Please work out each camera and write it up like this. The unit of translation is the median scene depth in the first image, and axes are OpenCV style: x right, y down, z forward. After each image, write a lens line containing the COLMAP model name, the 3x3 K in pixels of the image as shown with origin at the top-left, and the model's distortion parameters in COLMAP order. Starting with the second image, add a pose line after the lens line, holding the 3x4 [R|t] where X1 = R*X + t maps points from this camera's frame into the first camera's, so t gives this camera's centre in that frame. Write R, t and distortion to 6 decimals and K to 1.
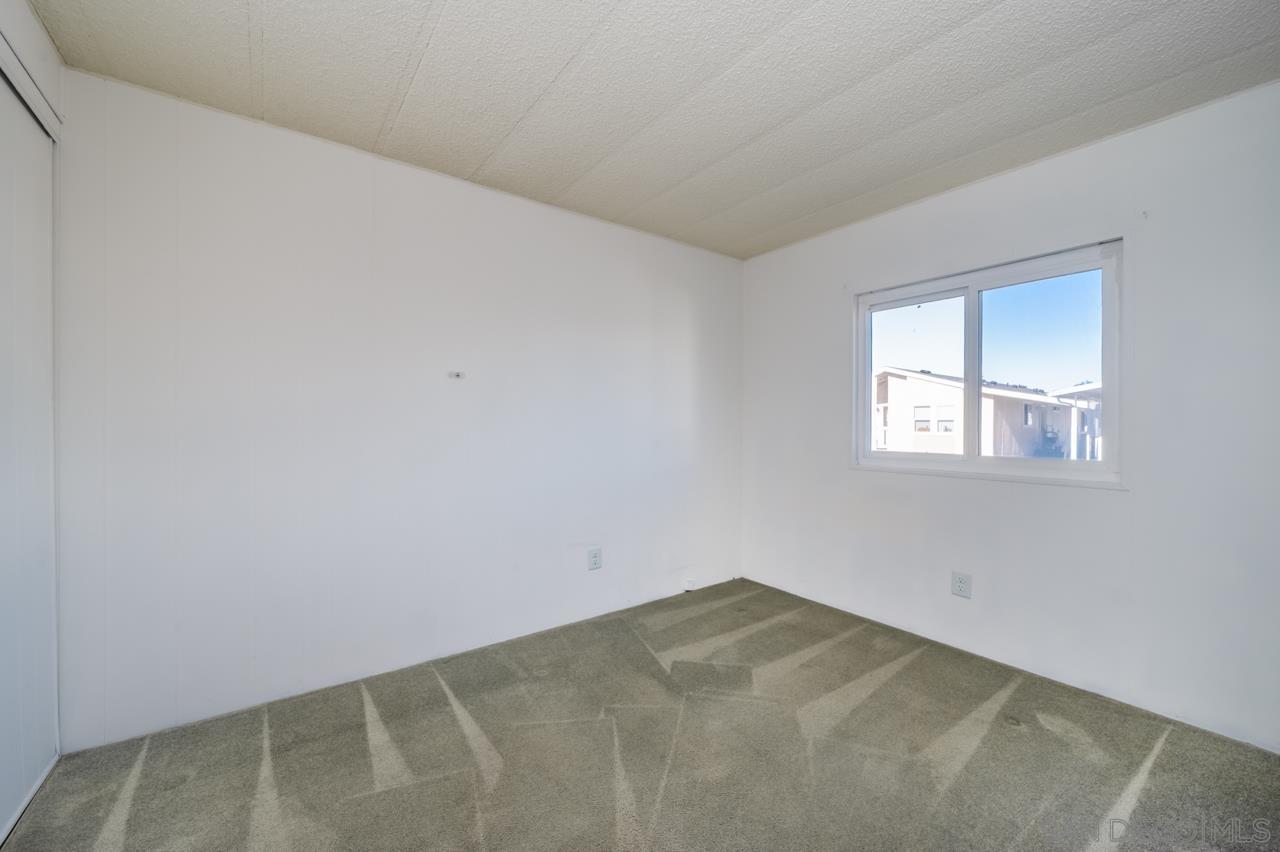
lens RADIAL K [[511.3, 0, 640.4], [0, 511.3, 427.5], [0, 0, 1]] dist [-0.000005, -0.000125]
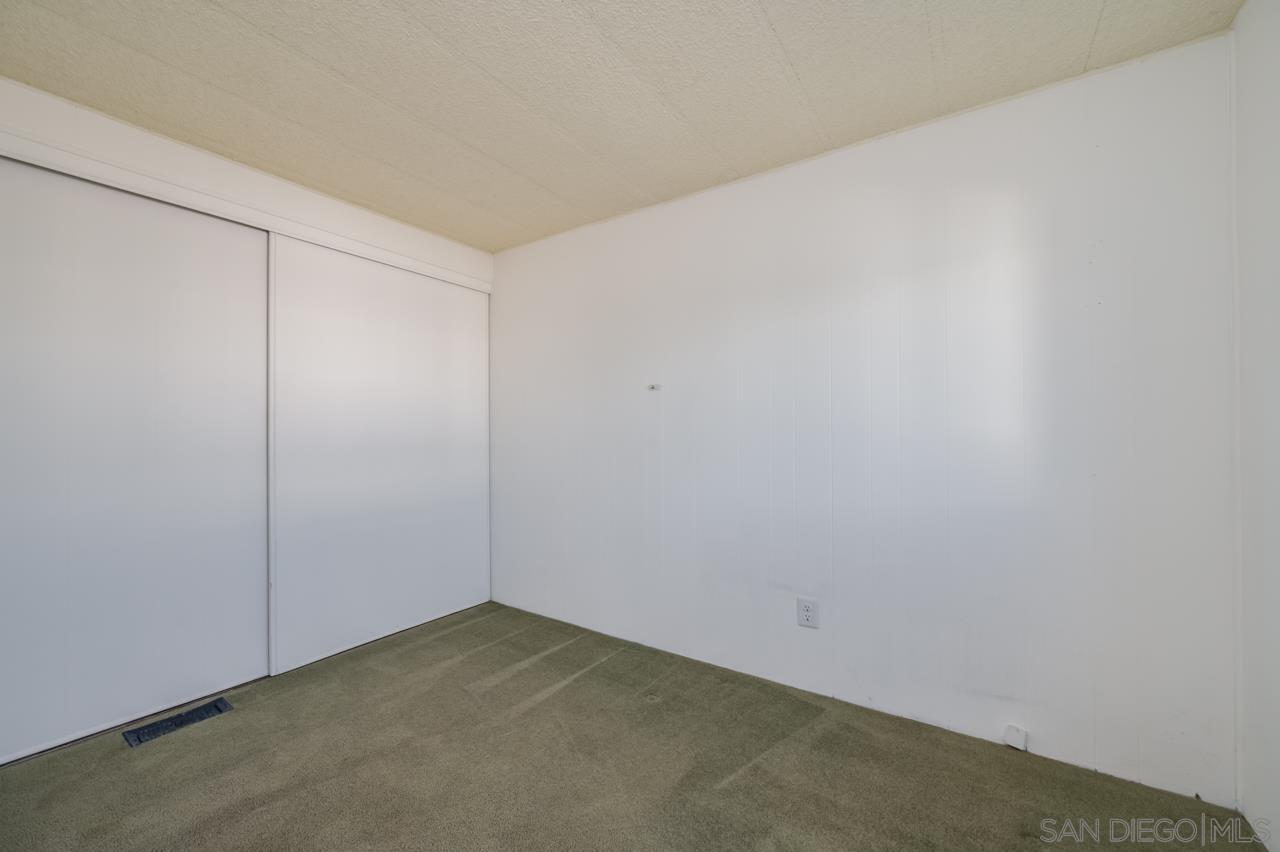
lens RADIAL K [[511.3, 0, 640.1], [0, 511.3, 430.6], [0, 0, 1]] dist [-0.000005, -0.000125]
pose [[0.323292, -0.008011, -0.946265, 0.545288], [-0.002631, 0.999953, -0.009364, -0.001508], [0.946296, 0.005517, 0.323256, 0.533246]]
